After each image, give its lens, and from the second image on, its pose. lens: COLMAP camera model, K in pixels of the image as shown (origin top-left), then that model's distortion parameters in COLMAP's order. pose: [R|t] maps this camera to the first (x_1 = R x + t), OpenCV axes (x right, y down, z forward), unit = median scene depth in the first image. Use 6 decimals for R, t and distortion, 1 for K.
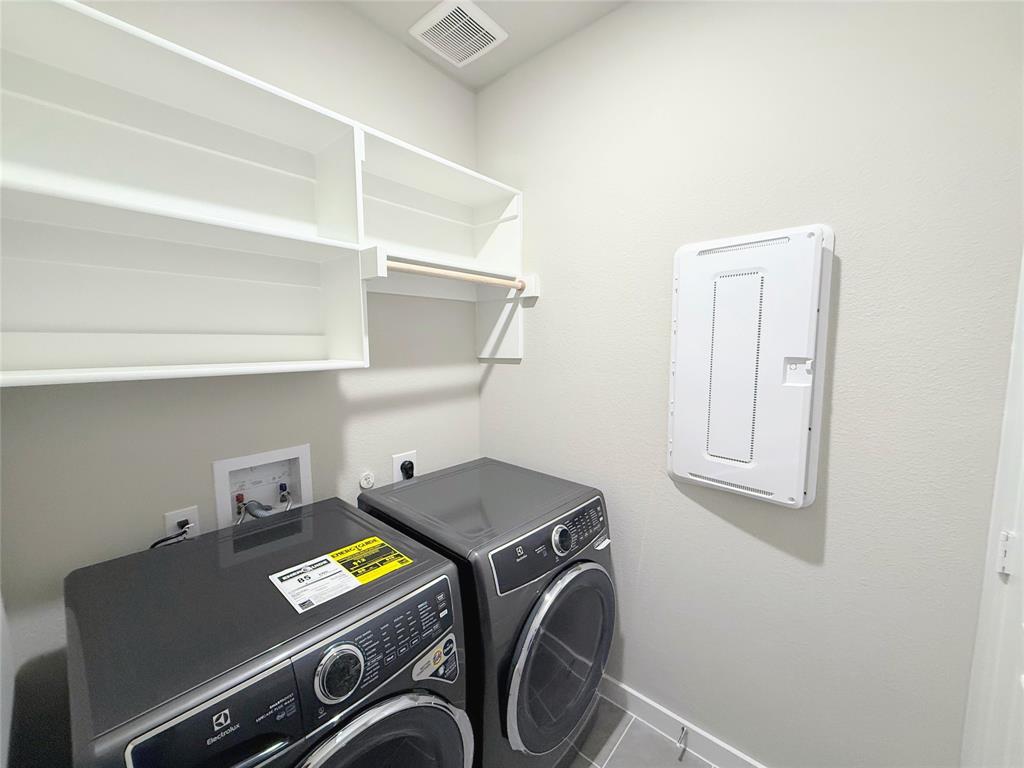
lens RADIAL K [[409.0, 0, 512.2], [0, 409.0, 384.2], [0, 0, 1]] dist [0.000719, -0.000253]
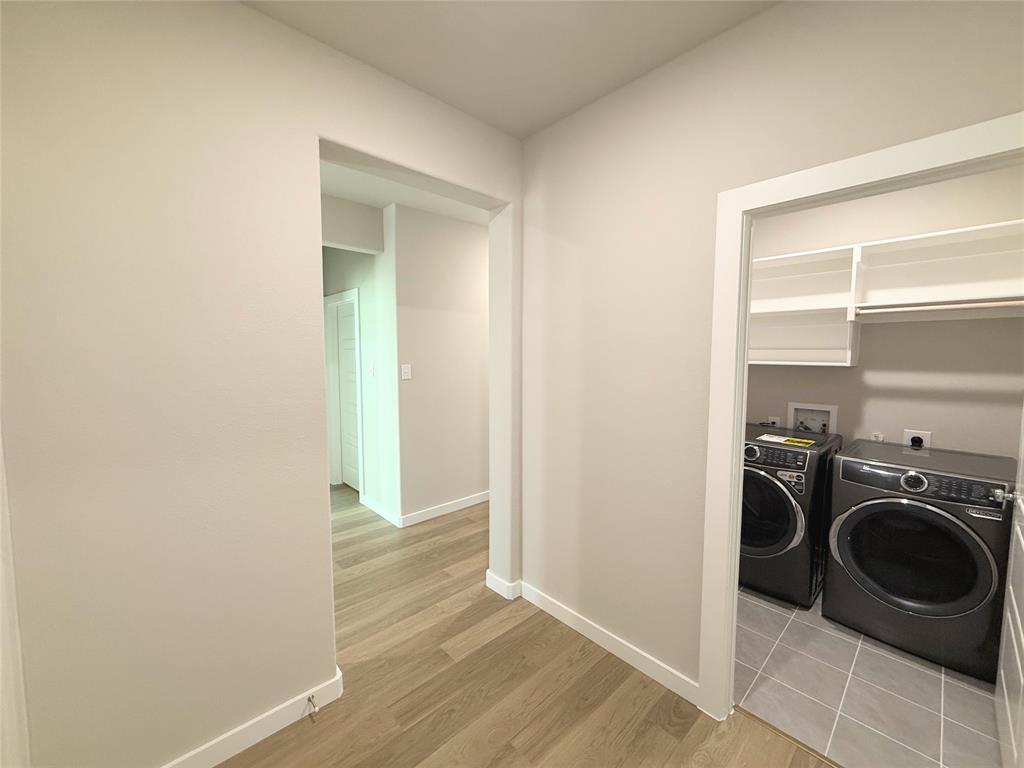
lens RADIAL K [[409.0, 0, 510.9], [0, 409.0, 383.2], [0, 0, 1]] dist [0.000719, -0.000253]
pose [[-0.109340, 0.077061, -0.991013, 1.840735], [-0.099775, 0.991104, 0.088076, 0.027821], [0.988984, 0.108509, -0.100678, -0.399171]]
